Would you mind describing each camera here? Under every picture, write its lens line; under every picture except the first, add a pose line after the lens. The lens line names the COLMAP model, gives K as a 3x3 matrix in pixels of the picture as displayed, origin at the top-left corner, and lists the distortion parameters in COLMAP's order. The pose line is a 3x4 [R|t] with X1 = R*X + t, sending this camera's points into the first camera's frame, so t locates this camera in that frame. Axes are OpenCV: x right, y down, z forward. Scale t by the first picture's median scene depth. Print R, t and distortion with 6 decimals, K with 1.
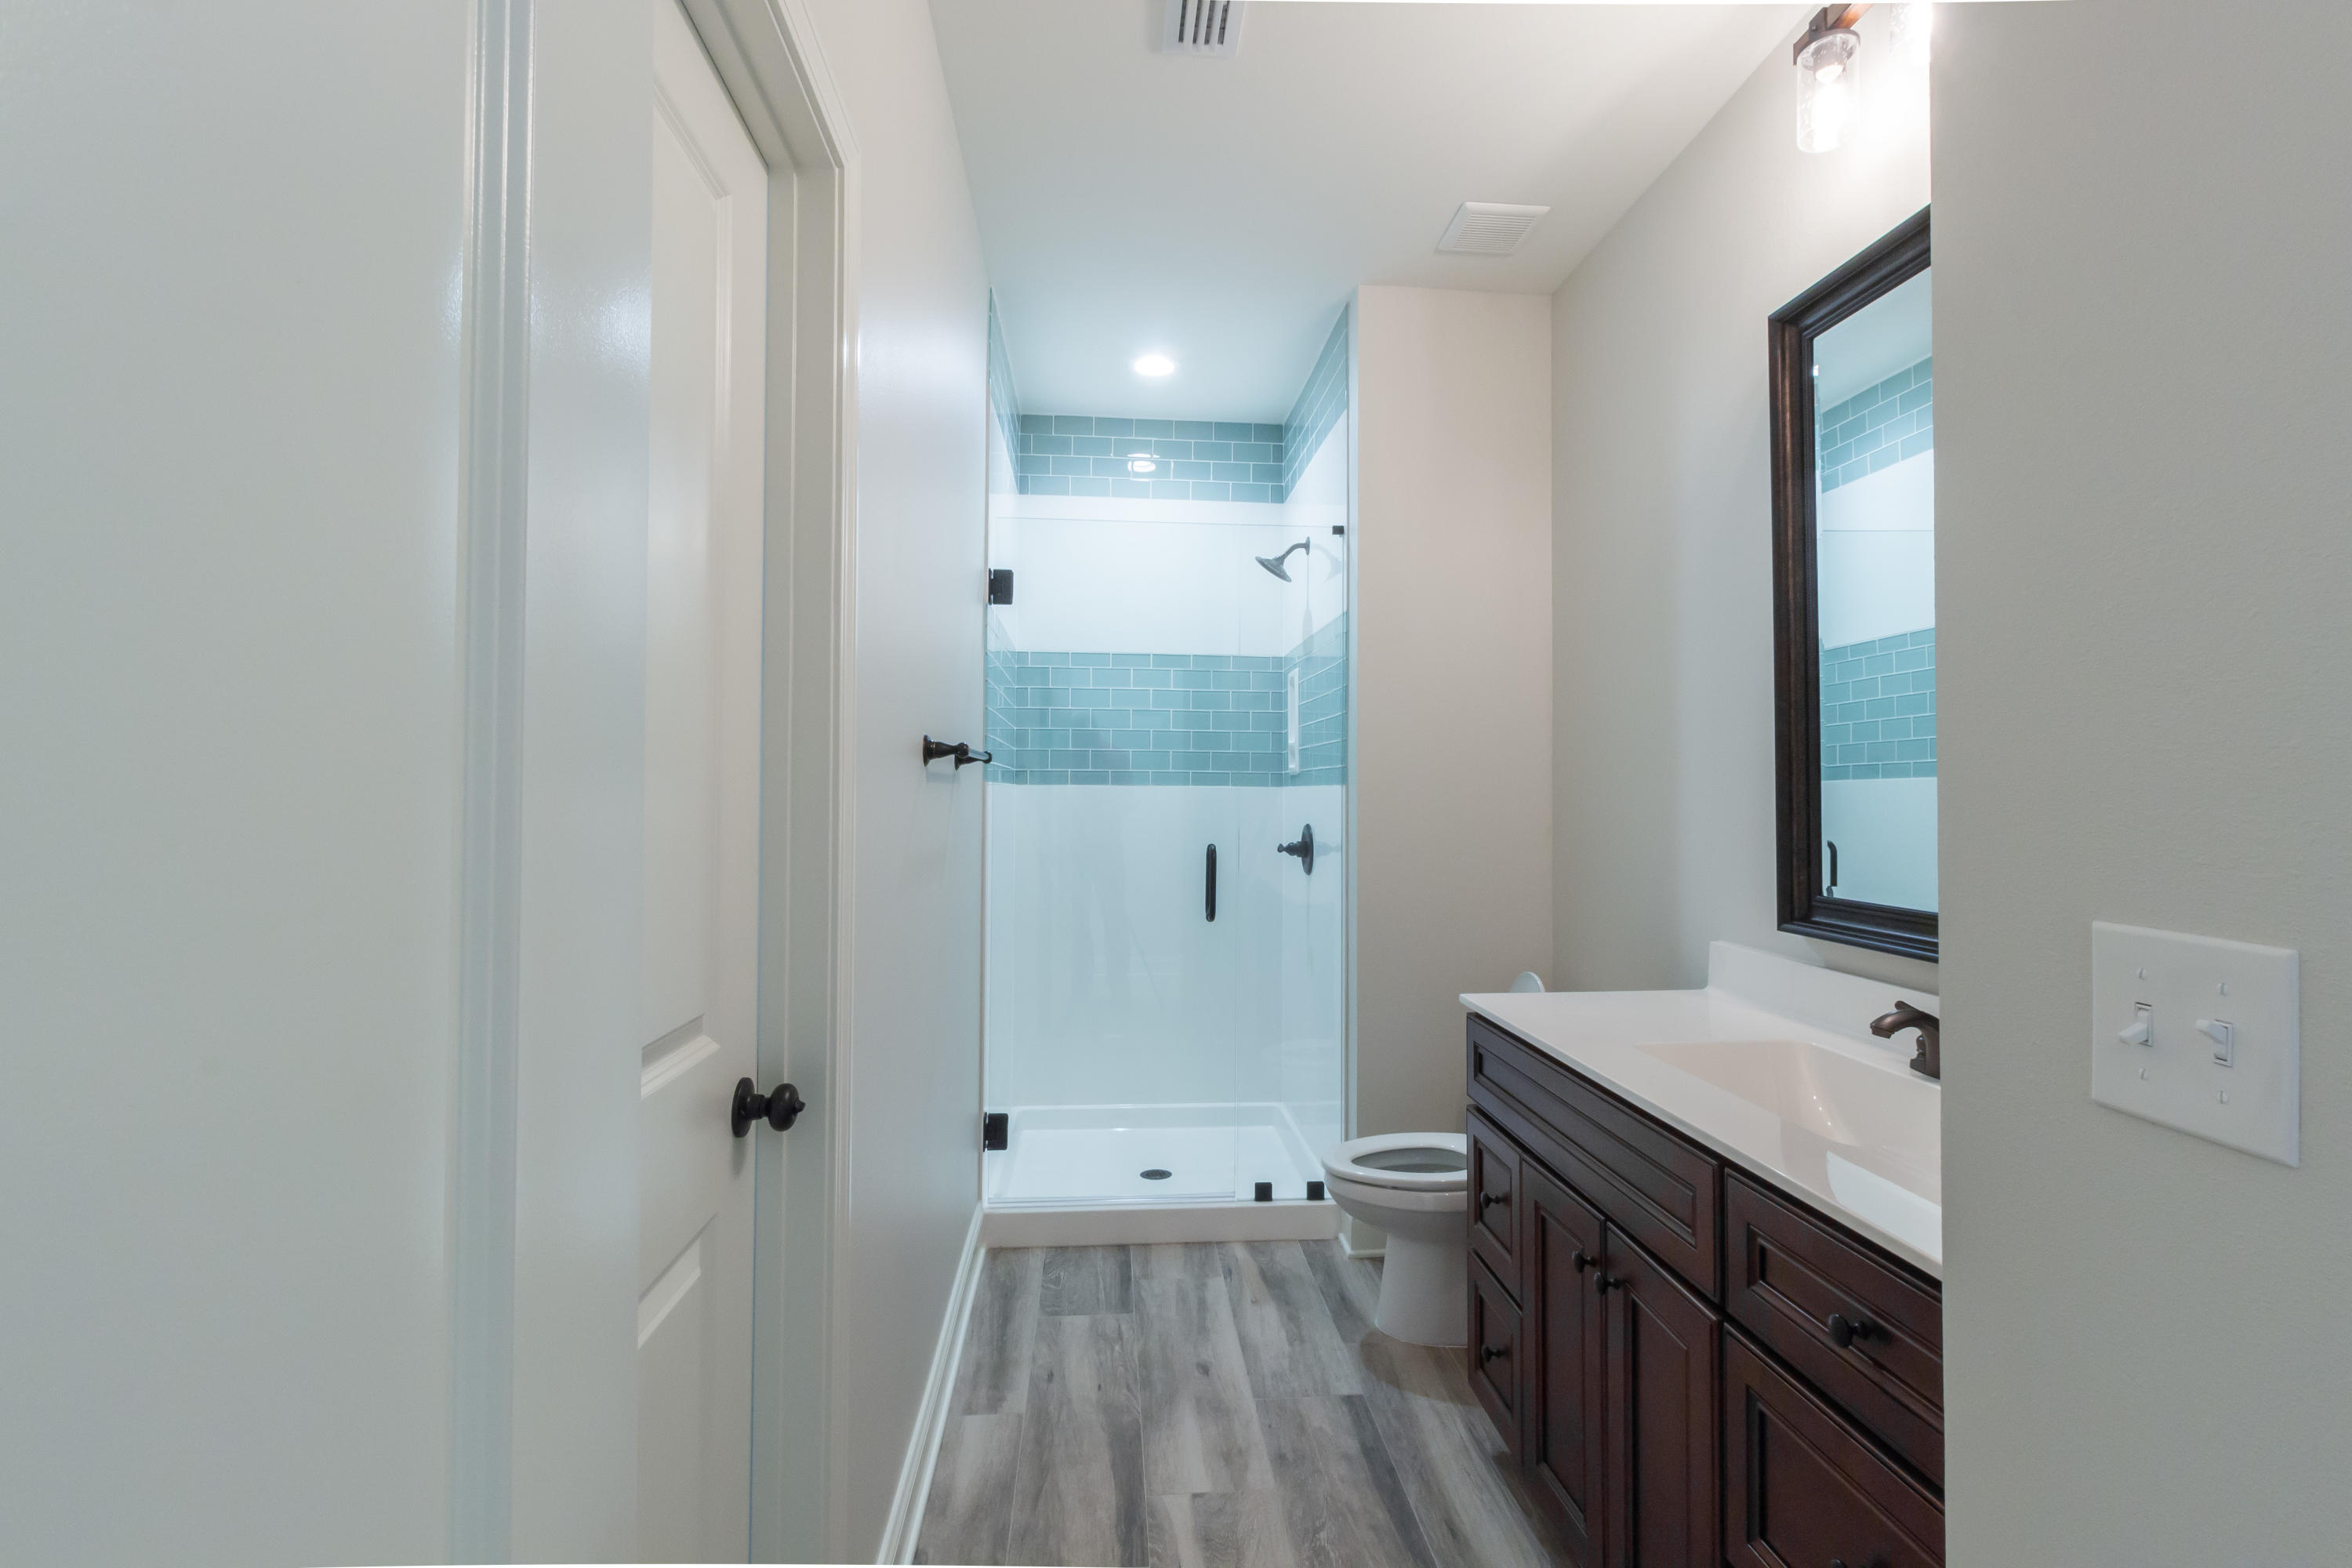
lens RADIAL K [[1075.3, 0, 1177.2], [0, 1075.3, 776.5], [0, 0, 1]] dist [-0.000676, -0.000044]
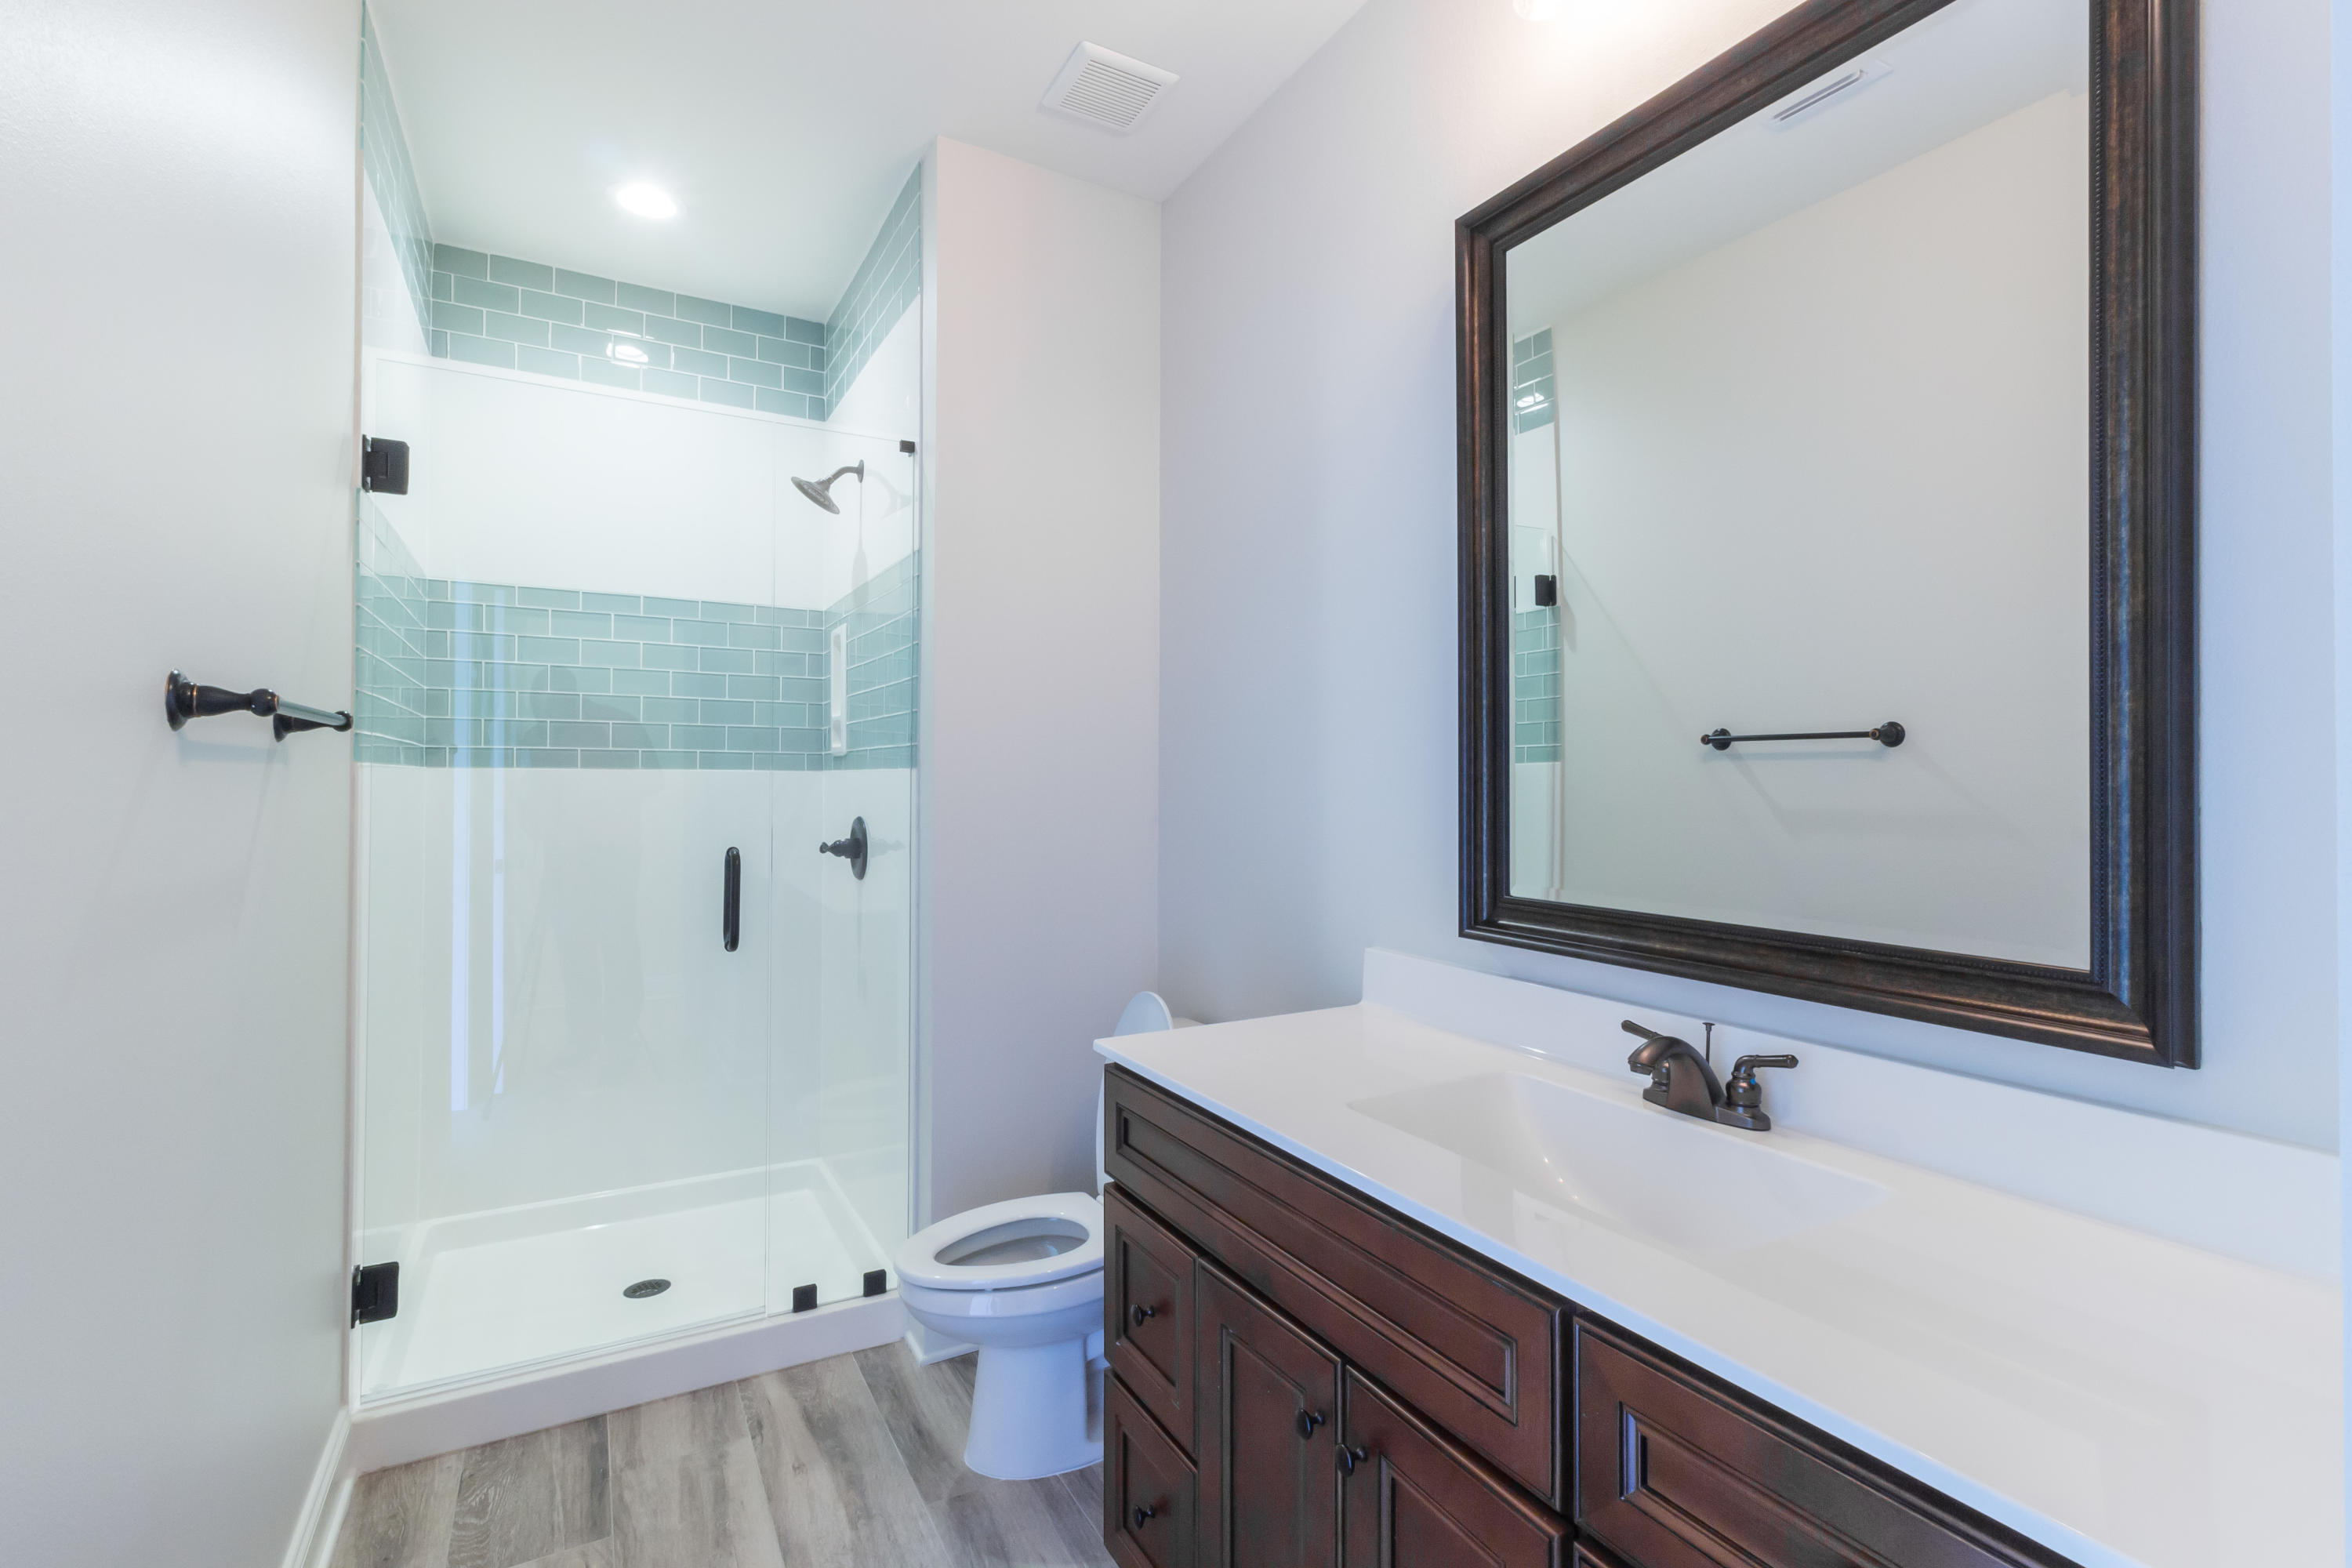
lens RADIAL K [[1127.6, 0, 1219.7], [0, 1127.6, 770.2], [0, 0, 1]] dist [0.001685, 0.000809]
pose [[0.900091, 0.001860, 0.435698, -0.005132], [-0.005455, 0.999961, 0.007002, 0.002237], [-0.435668, -0.008679, 0.900066, 0.157568]]
